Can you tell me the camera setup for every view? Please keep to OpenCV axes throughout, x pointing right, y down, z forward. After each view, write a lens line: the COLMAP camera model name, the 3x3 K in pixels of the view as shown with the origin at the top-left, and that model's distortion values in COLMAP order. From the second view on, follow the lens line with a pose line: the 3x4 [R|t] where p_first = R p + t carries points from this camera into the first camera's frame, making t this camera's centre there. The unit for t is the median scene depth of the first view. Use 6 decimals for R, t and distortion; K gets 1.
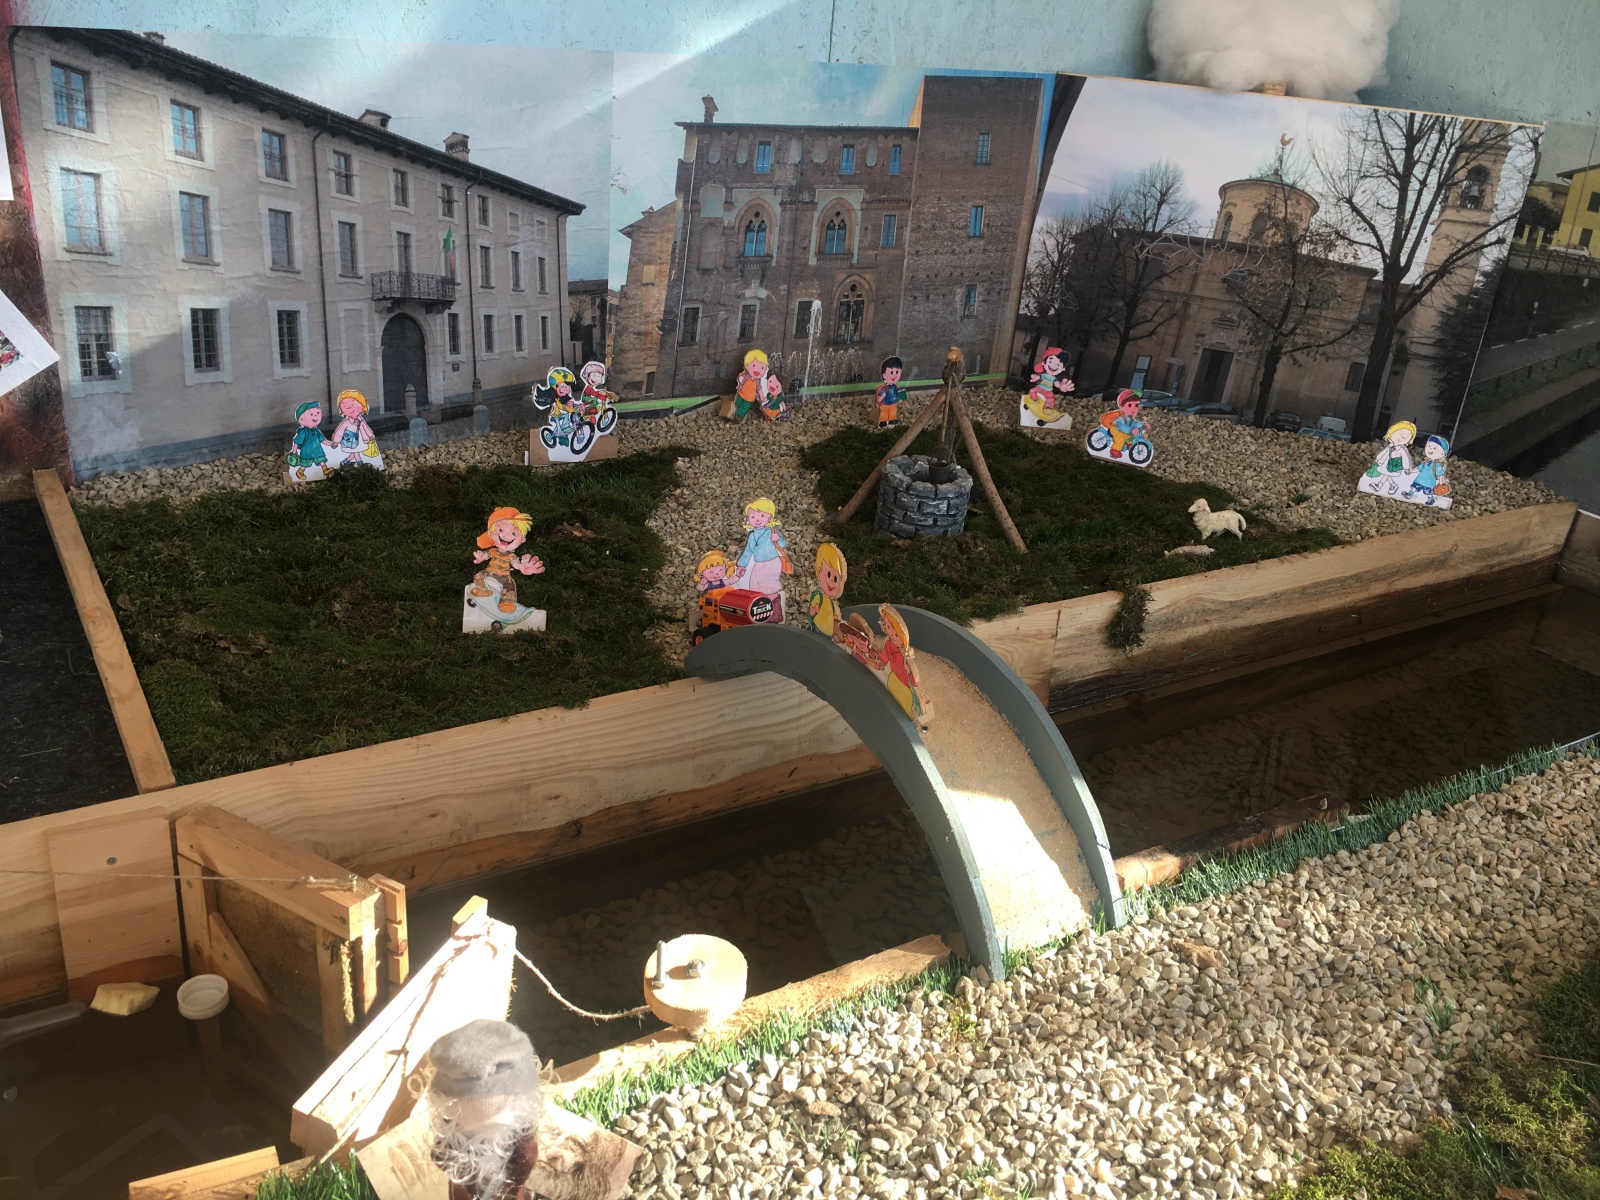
lens RADIAL K [[1367.5, 0, 796.4], [0, 1367.5, 596.2], [0, 0, 1]] dist [0.081198, -0.111405]
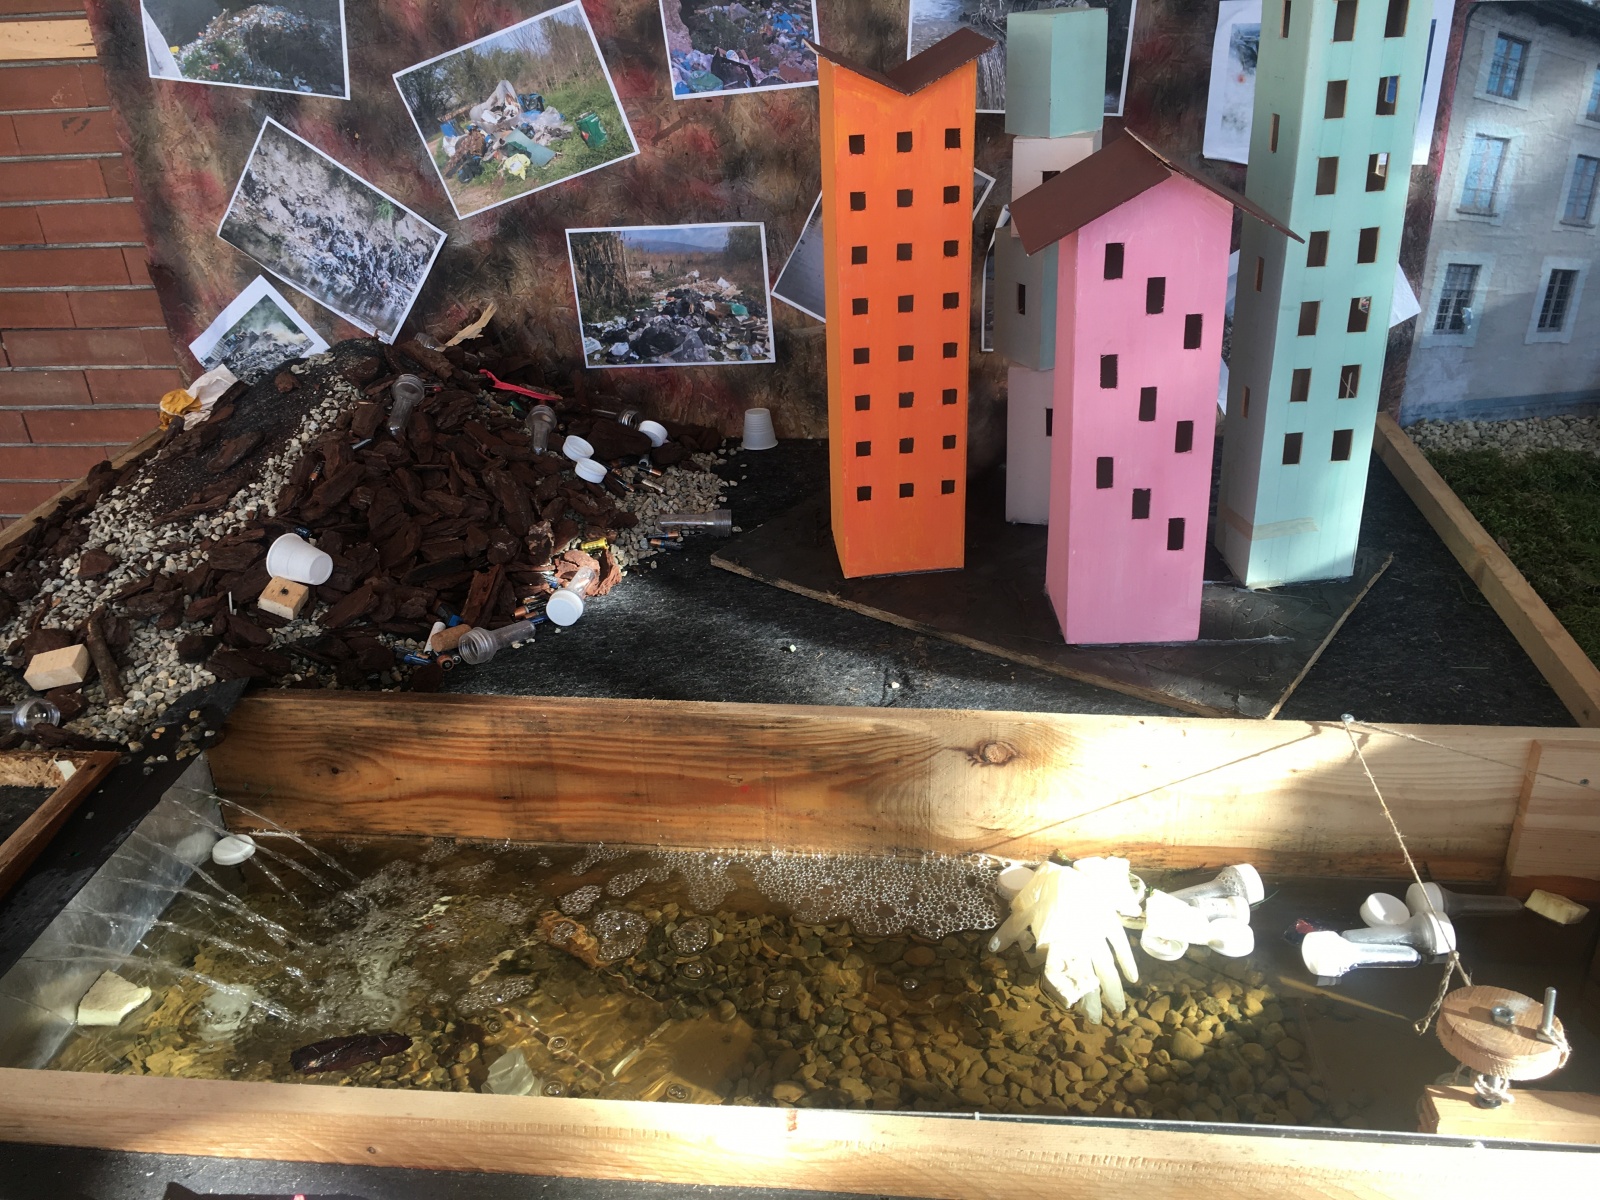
lens RADIAL K [[1367.5, 0, 796.4], [0, 1367.5, 596.2], [0, 0, 1]] dist [0.081198, -0.111405]
pose [[0.786970, 0.181648, -0.589646, -0.242830], [-0.164437, 0.982862, 0.083318, 0.039074], [0.594676, 0.031391, 0.803353, -0.160577]]
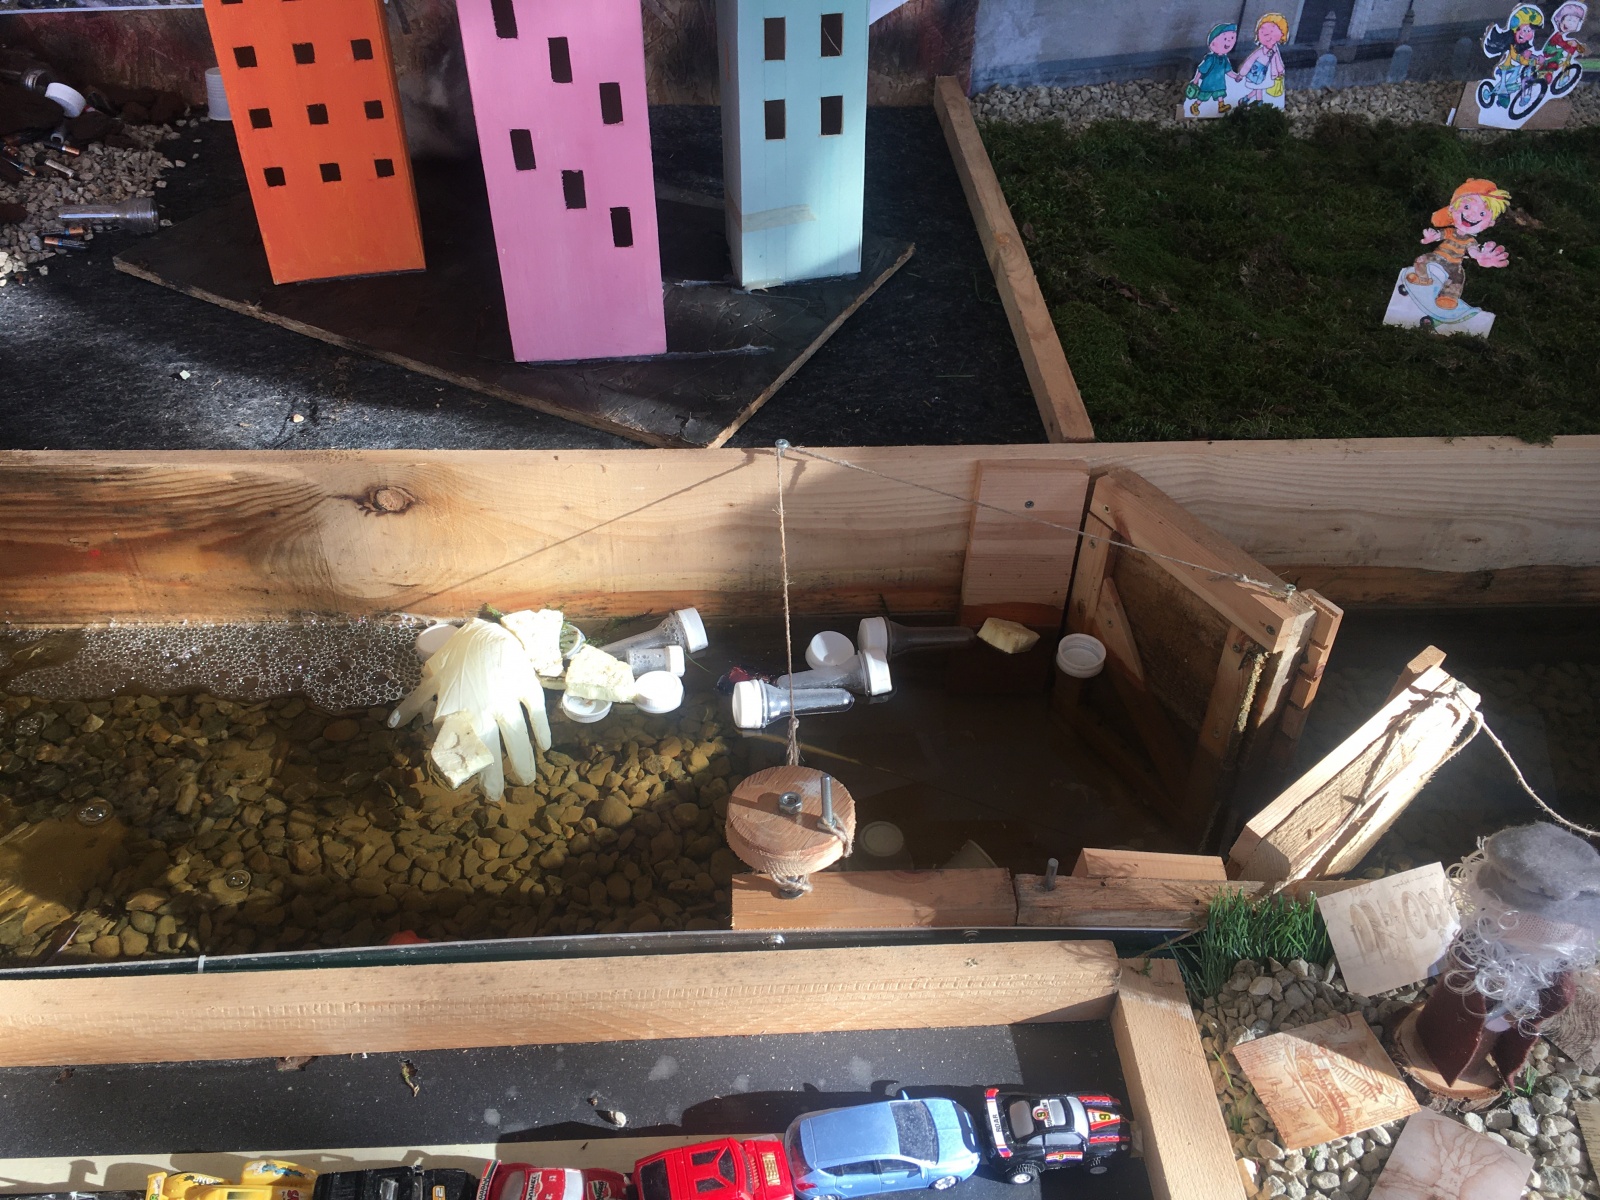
lens RADIAL K [[1367.5, 0, 796.4], [0, 1367.5, 596.2], [0, 0, 1]] dist [0.081198, -0.111405]
pose [[0.874211, 0.260453, -0.409780, -0.146346], [-0.154063, 0.949138, 0.274592, 0.006361], [0.460457, -0.176919, 0.869873, 0.038930]]
